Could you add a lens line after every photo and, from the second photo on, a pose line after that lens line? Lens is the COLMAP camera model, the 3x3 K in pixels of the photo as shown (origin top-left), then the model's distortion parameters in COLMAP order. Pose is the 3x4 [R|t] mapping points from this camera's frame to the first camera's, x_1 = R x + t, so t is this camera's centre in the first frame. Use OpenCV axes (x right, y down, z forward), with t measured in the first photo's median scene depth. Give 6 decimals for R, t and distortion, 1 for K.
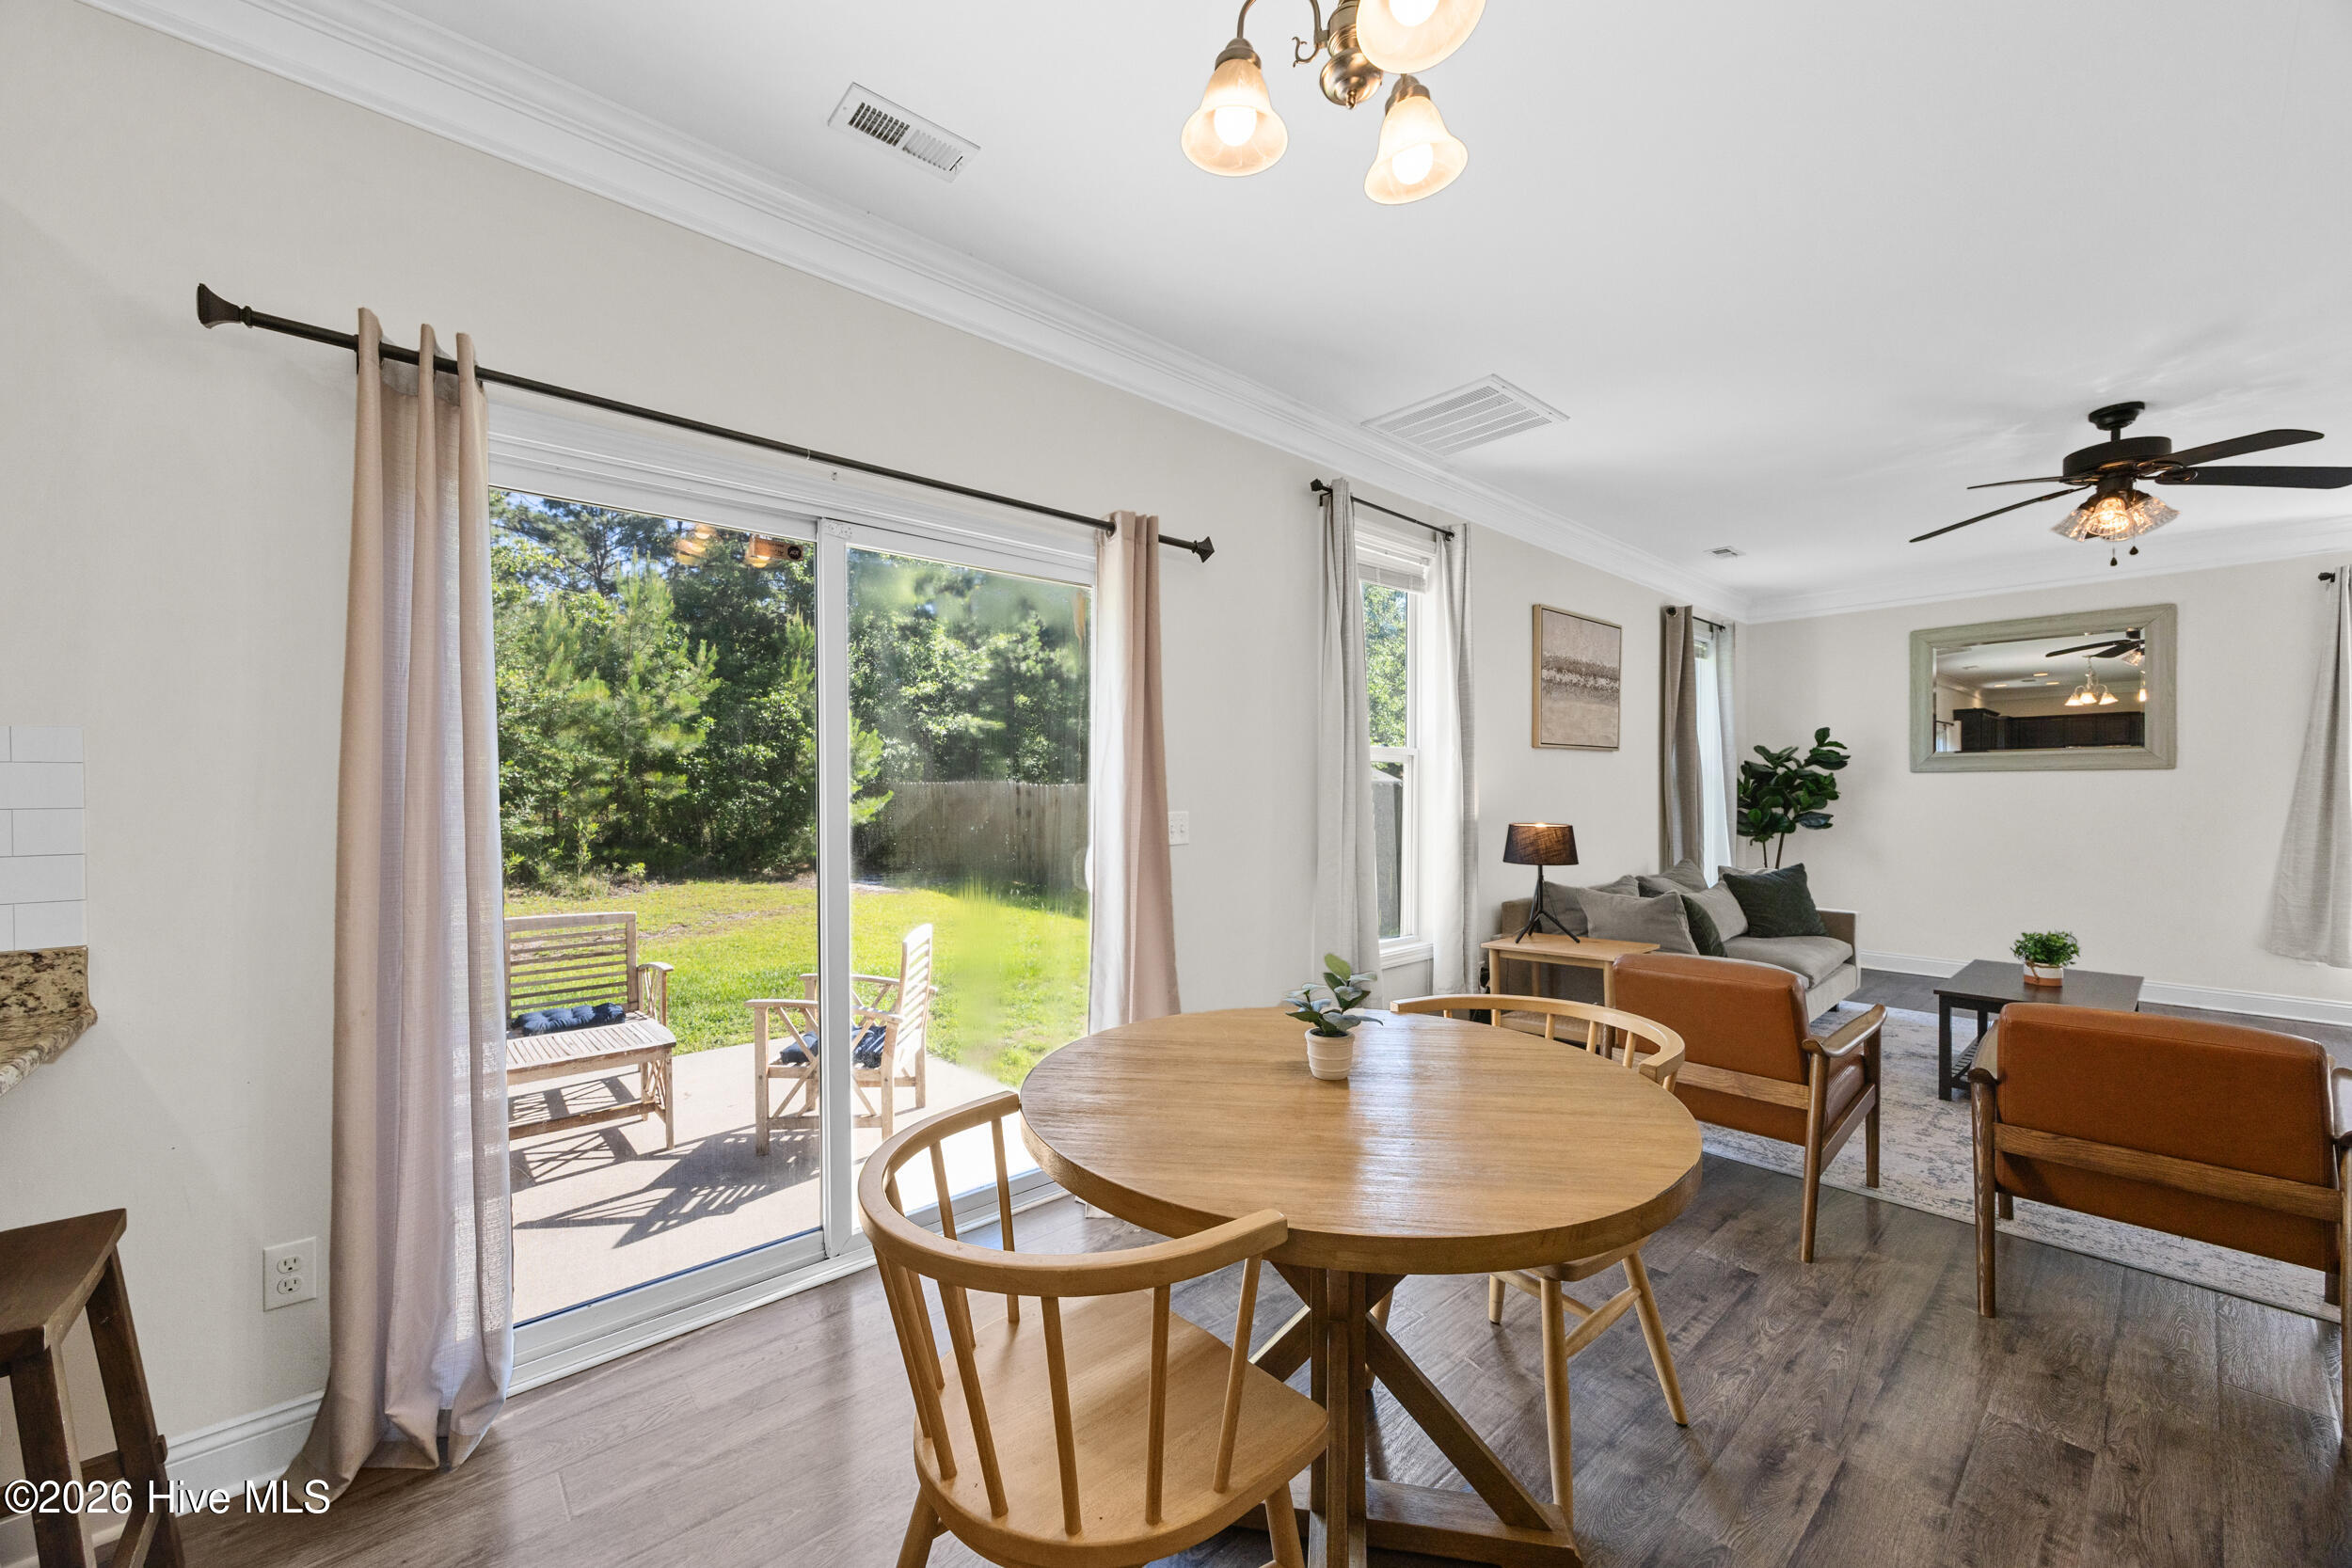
lens RADIAL K [[892.5, 0, 1168.8], [0, 892.5, 797.3], [0, 0, 1]] dist [-0.000161, -0.000360]
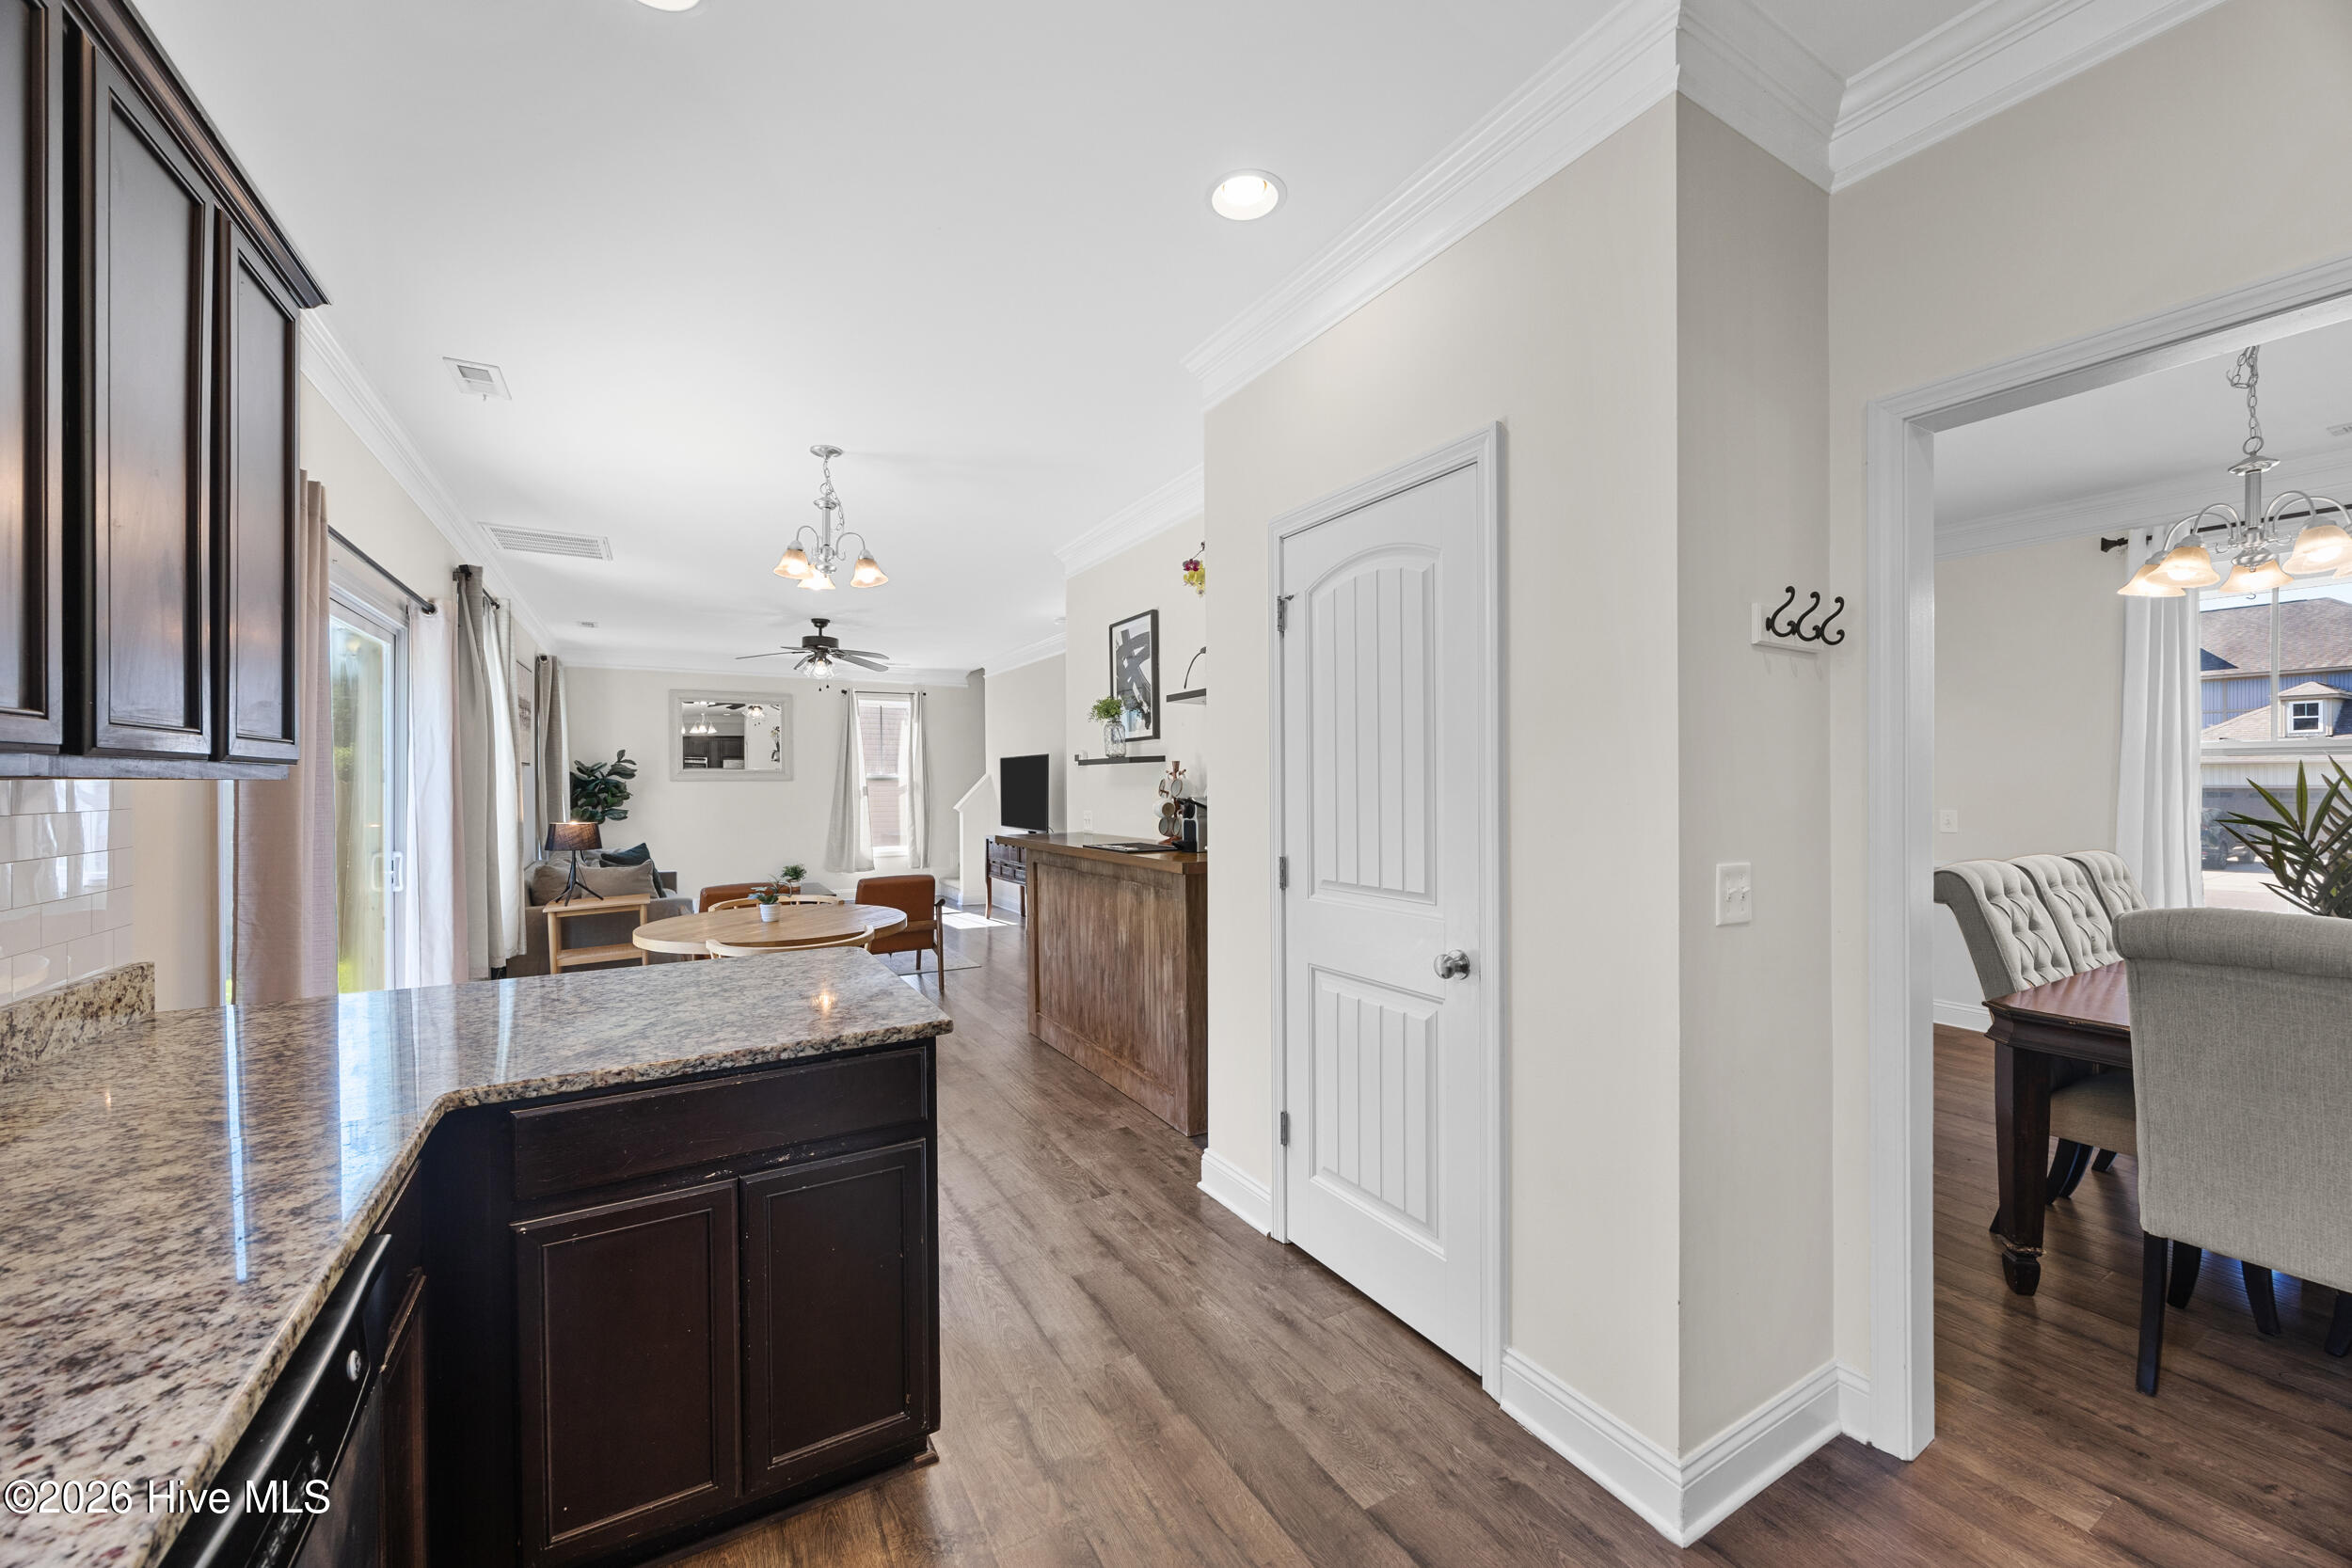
lens RADIAL K [[892.5, 0, 1170.1], [0, 892.5, 784.5], [0, 0, 1]] dist [-0.000161, -0.000360]
pose [[0.196312, -0.000077, 0.980541, -0.623662], [0.006839, 0.999976, -0.001290, -0.017314], [-0.980518, 0.006959, 0.196308, -0.180408]]
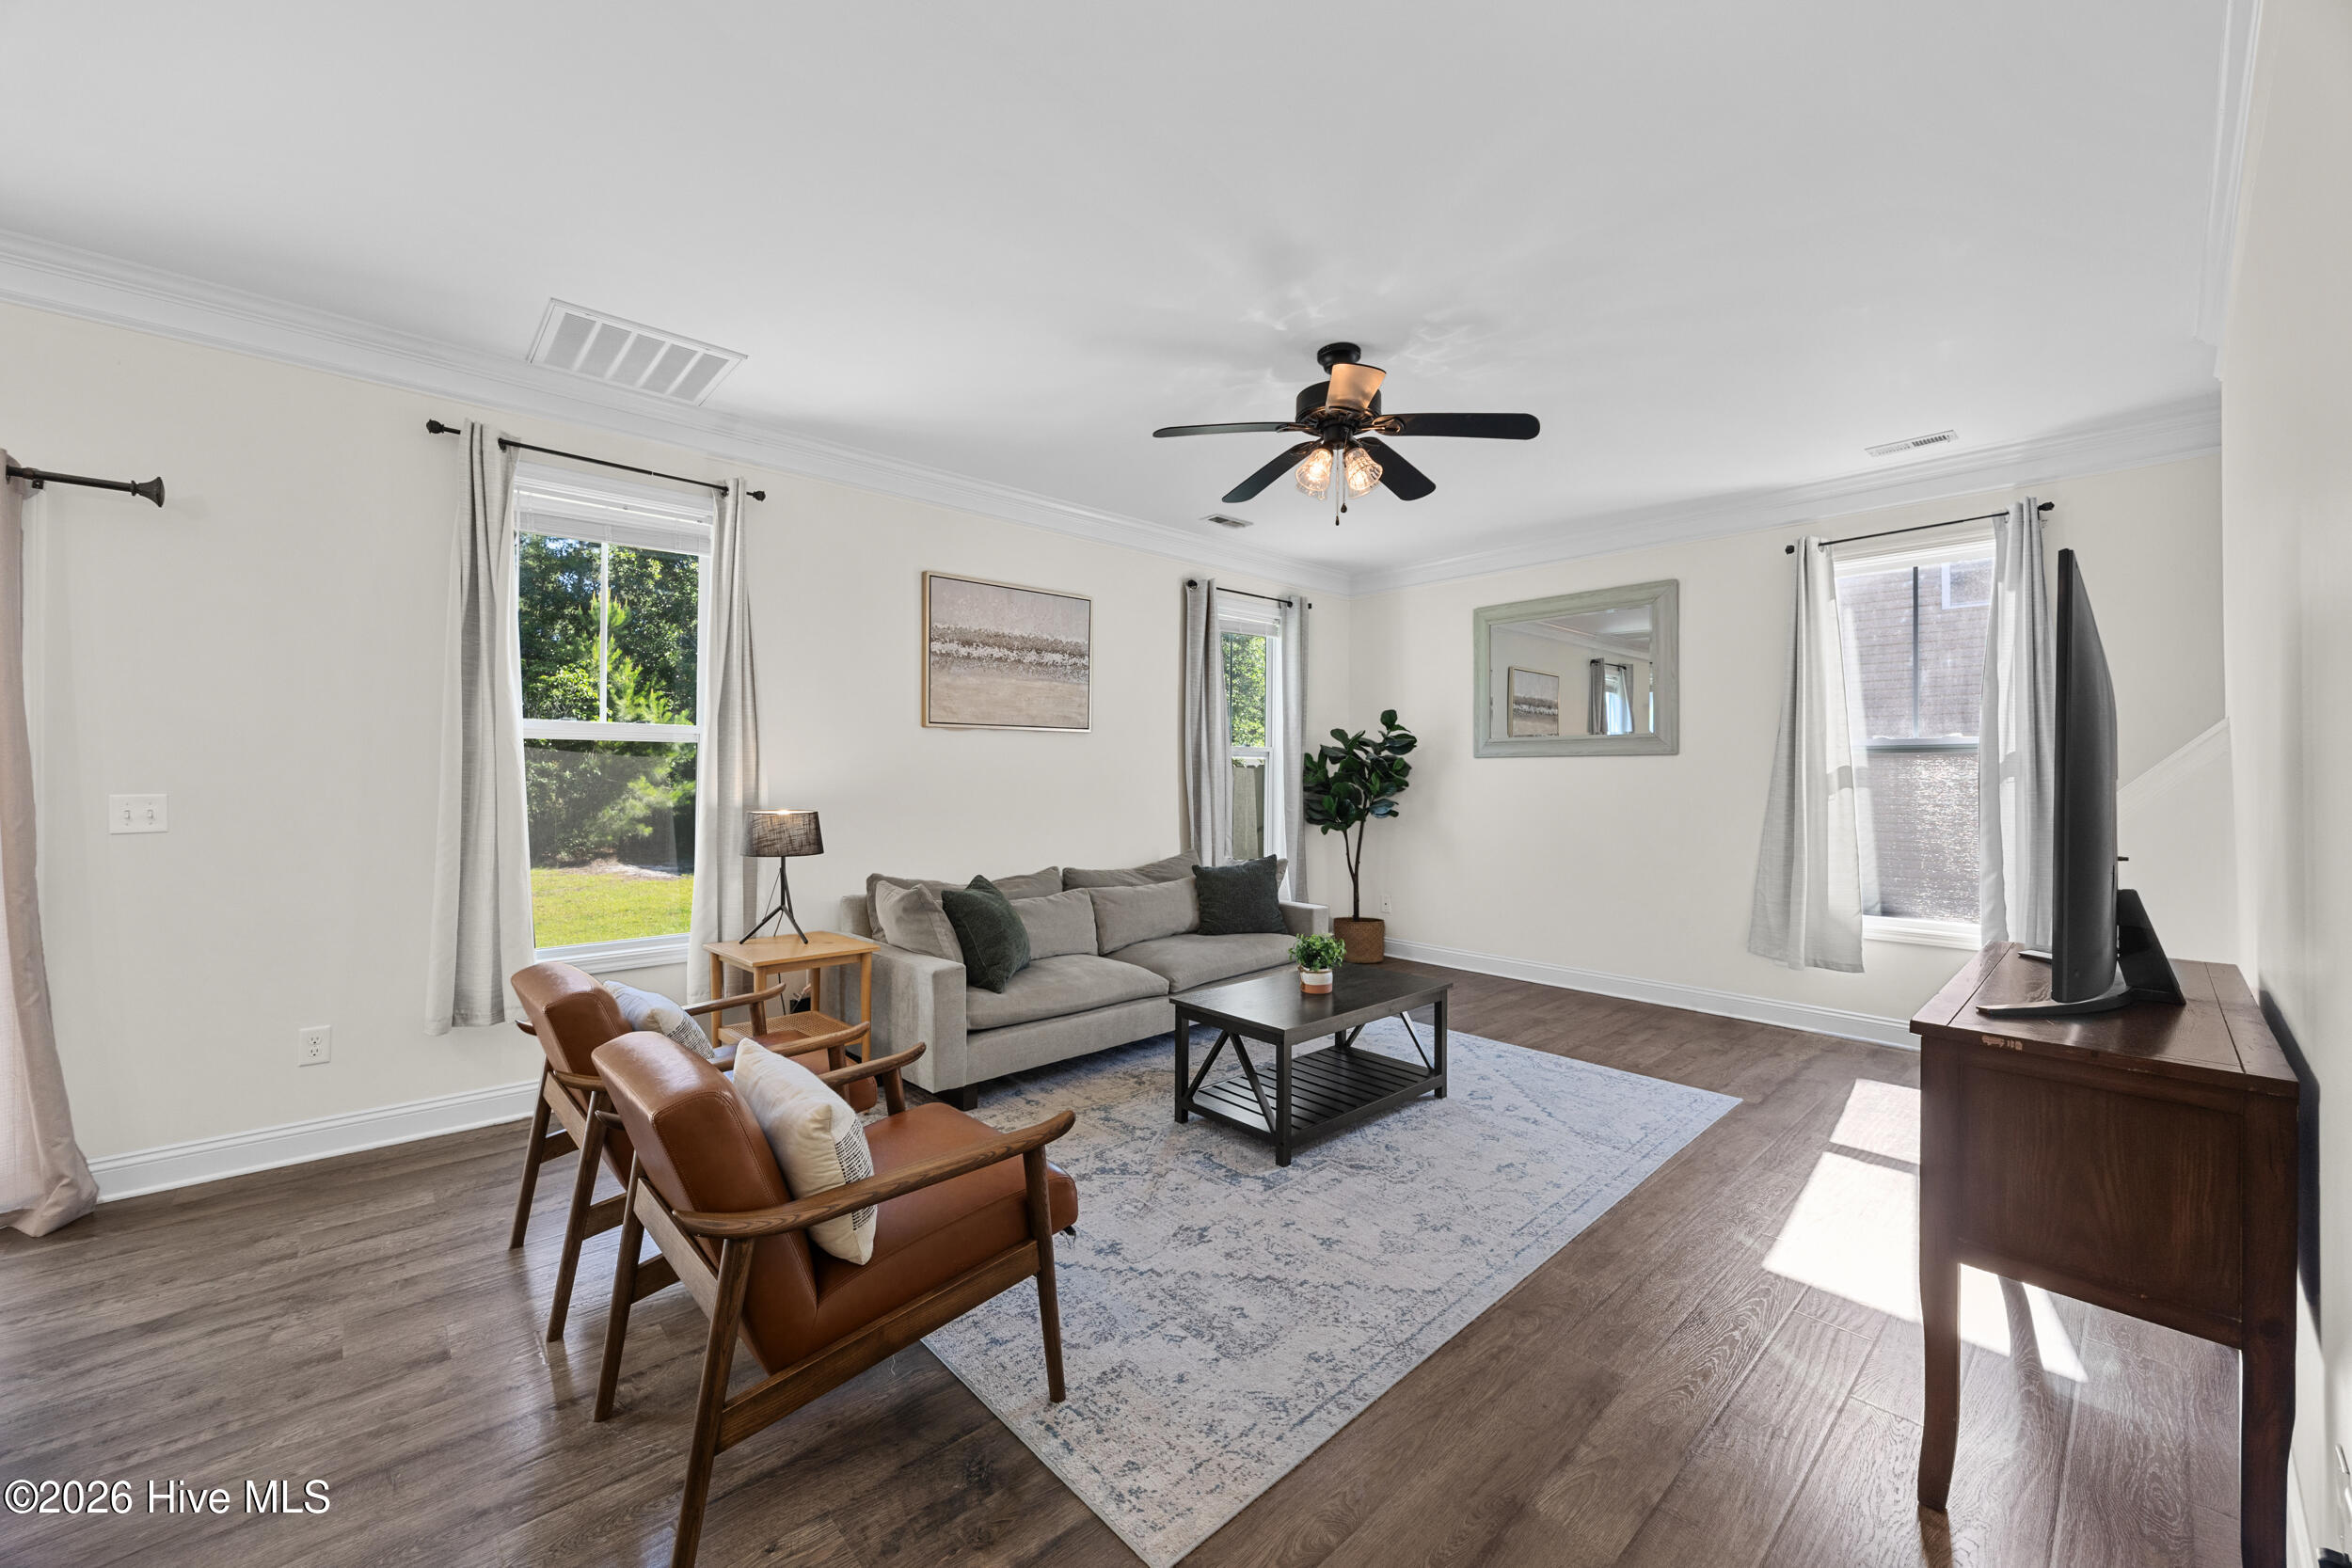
lens RADIAL K [[892.5, 0, 1162.2], [0, 892.5, 773.8], [0, 0, 1]] dist [-0.000161, -0.000360]
pose [[0.999860, 0.005085, 0.015954, 0.598759], [-0.004934, 0.999943, -0.009519, -0.000513], [-0.016001, 0.009439, 0.999827, 0.073568]]
